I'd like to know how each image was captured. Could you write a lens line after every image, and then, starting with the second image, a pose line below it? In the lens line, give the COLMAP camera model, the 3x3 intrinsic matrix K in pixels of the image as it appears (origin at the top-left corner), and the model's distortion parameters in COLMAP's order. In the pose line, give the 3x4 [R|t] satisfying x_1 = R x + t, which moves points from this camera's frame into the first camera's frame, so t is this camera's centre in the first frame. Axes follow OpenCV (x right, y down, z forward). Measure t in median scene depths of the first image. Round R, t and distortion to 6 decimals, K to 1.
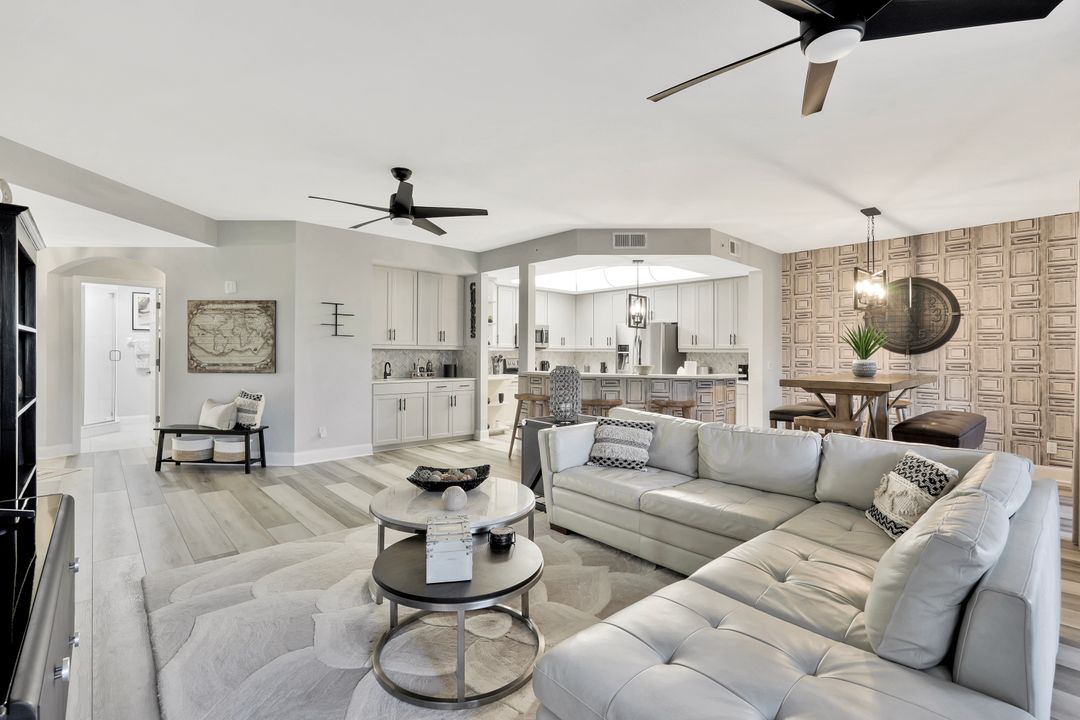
lens RADIAL K [[491.8, 0, 537.8], [0, 491.8, 351.9], [0, 0, 1]] dist [0.011875, 0.000052]
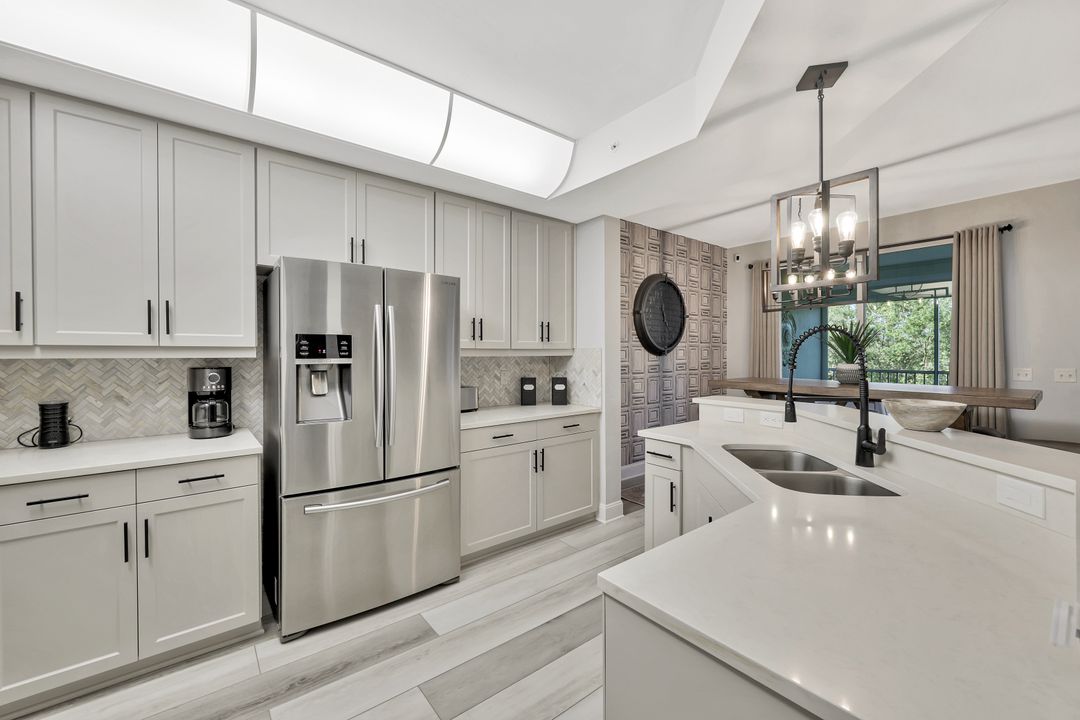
lens RADIAL K [[434.5, 0, 532.0], [0, 434.5, 351.9], [0, 0, 1]] dist [-0.002949, -0.000517]
pose [[0.081685, -0.008065, 0.996626, -0.077824], [0.000410, 0.999967, 0.008058, -0.007734], [-0.996658, -0.000249, 0.081685, 1.003493]]
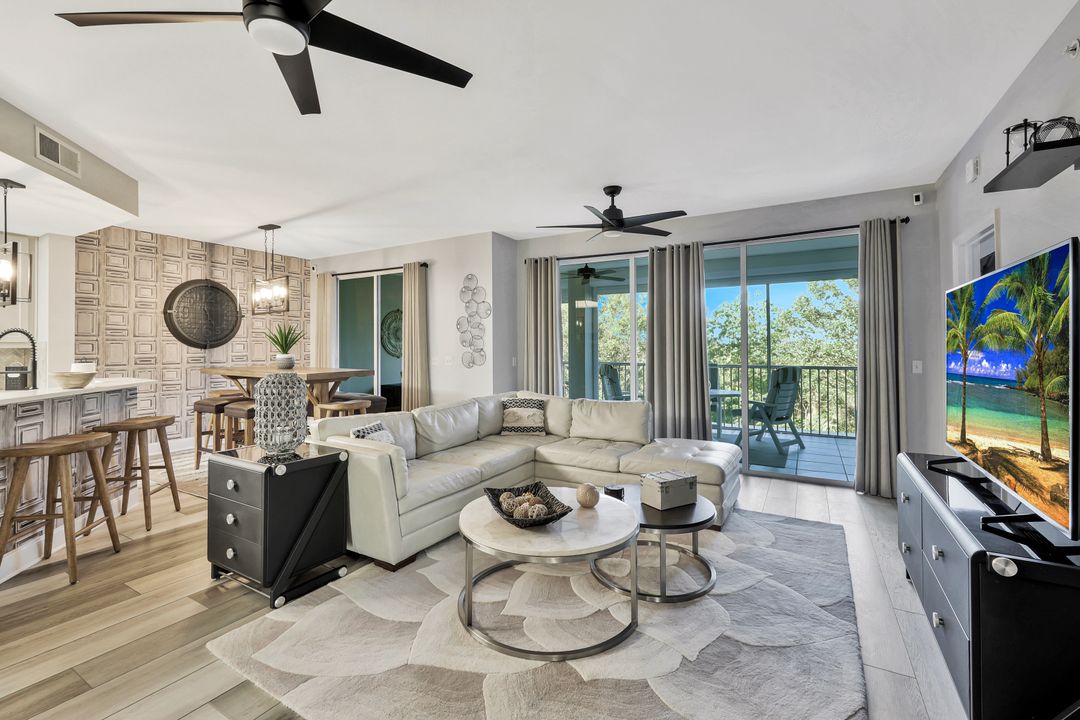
lens RADIAL K [[465.9, 0, 537.6], [0, 465.9, 341.6], [0, 0, 1]] dist [0.003284, 0.000236]
pose [[-0.301032, 0.003855, 0.953606, -0.396892], [-0.004826, 0.999973, -0.005566, -0.007662], [-0.953602, -0.006277, -0.301005, 0.517757]]
